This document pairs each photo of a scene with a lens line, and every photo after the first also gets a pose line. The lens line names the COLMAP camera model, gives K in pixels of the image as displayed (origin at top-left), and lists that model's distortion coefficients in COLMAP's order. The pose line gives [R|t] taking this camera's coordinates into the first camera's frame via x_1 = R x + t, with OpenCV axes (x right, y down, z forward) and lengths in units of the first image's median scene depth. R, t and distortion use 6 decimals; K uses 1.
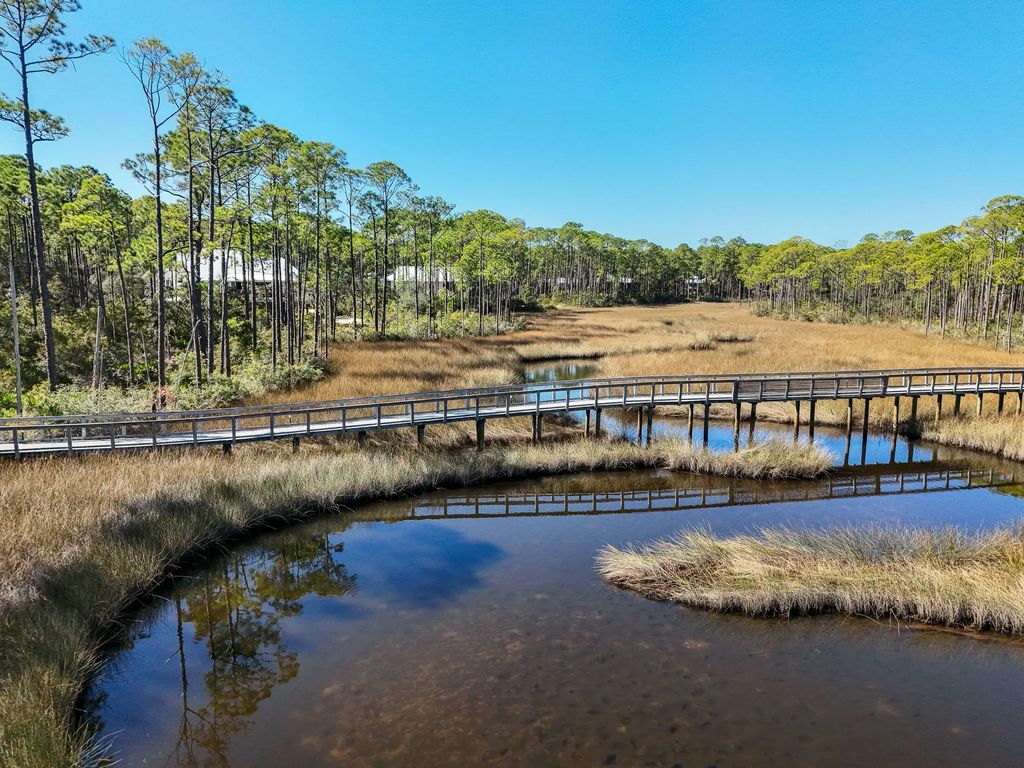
lens RADIAL K [[749.3, 0, 512.0], [0, 749.3, 384.0], [0, 0, 1]] dist [0.086178, -0.060686]
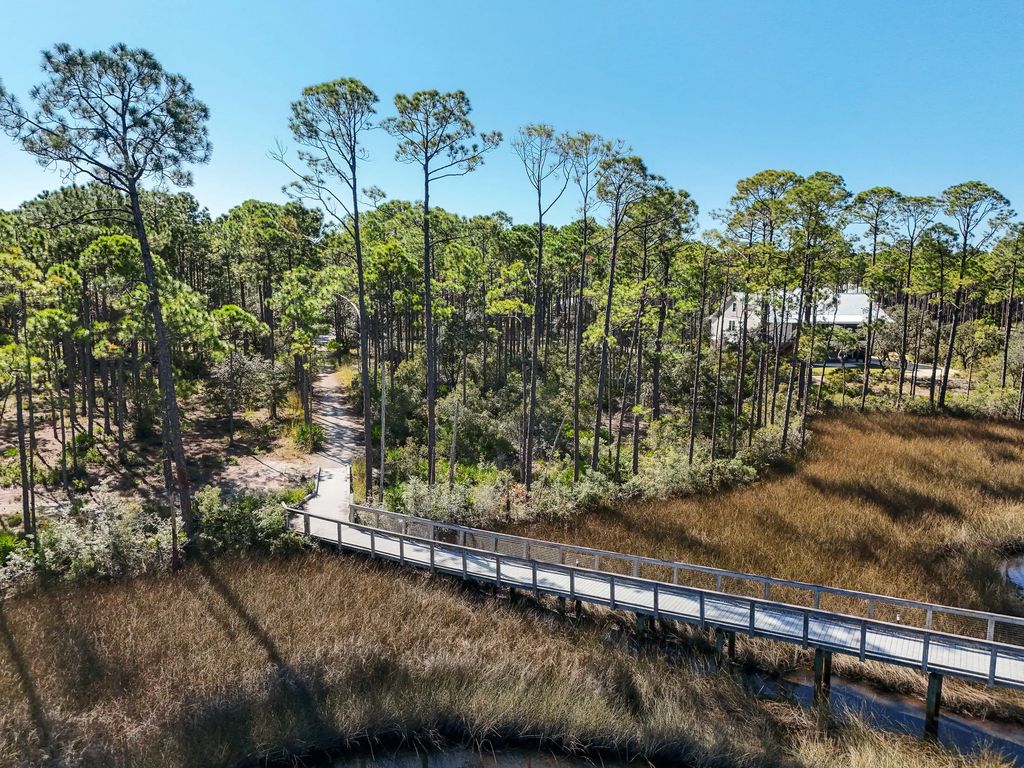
lens RADIAL K [[749.3, 0, 512.0], [0, 749.3, 384.0], [0, 0, 1]] dist [0.086178, -0.060686]
pose [[0.691087, 0.094478, -0.716570, 0.195775], [-0.107048, 0.993865, 0.027797, -0.144339], [0.714800, 0.057497, 0.696961, 0.323239]]
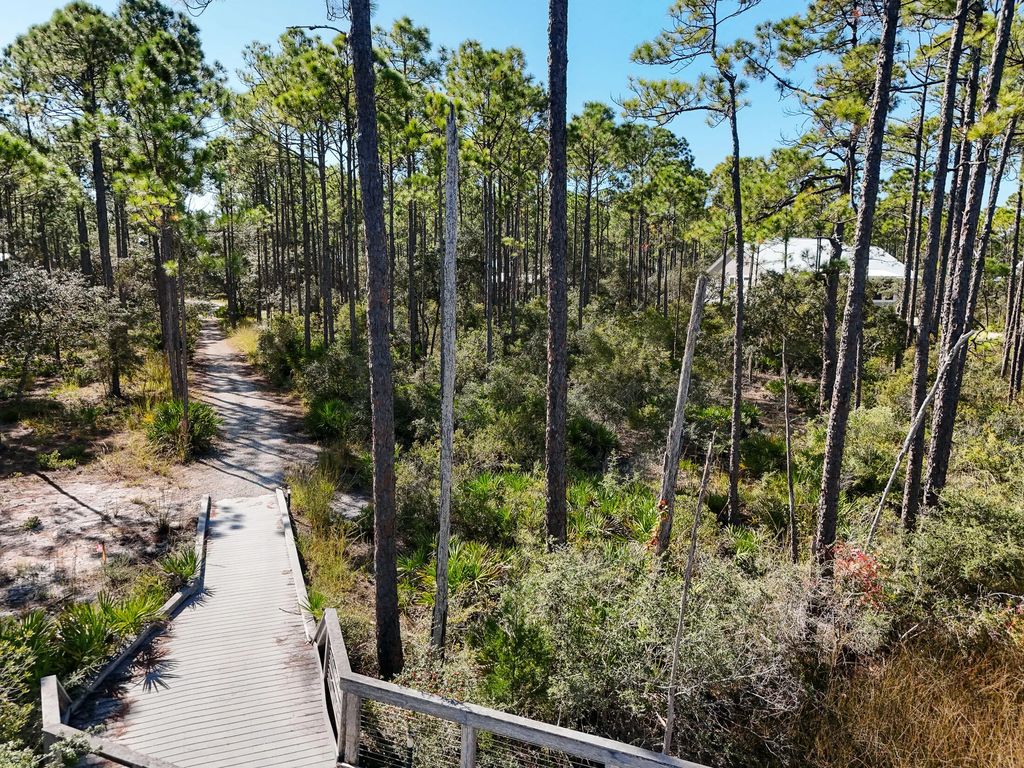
lens RADIAL K [[749.3, 0, 512.0], [0, 749.3, 384.0], [0, 0, 1]] dist [0.086178, -0.060686]
pose [[0.783087, 0.086413, -0.615879, -0.374278], [-0.093074, 0.995431, 0.021325, -0.054418], [0.614908, 0.040623, 0.787552, 0.656762]]
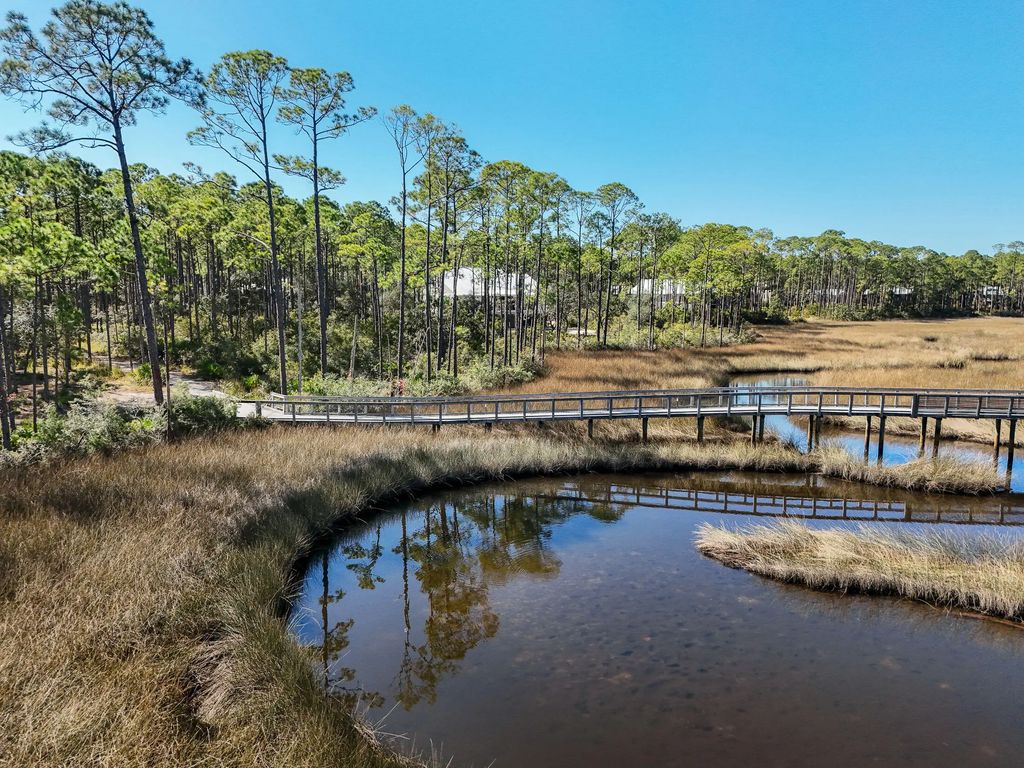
lens RADIAL K [[749.3, 0, 512.0], [0, 749.3, 384.0], [0, 0, 1]] dist [0.086178, -0.060686]
pose [[0.945195, 0.039828, -0.324069, 0.118717], [-0.045111, 0.998943, -0.008803, 0.014042], [0.323376, 0.022940, 0.945992, -0.112554]]
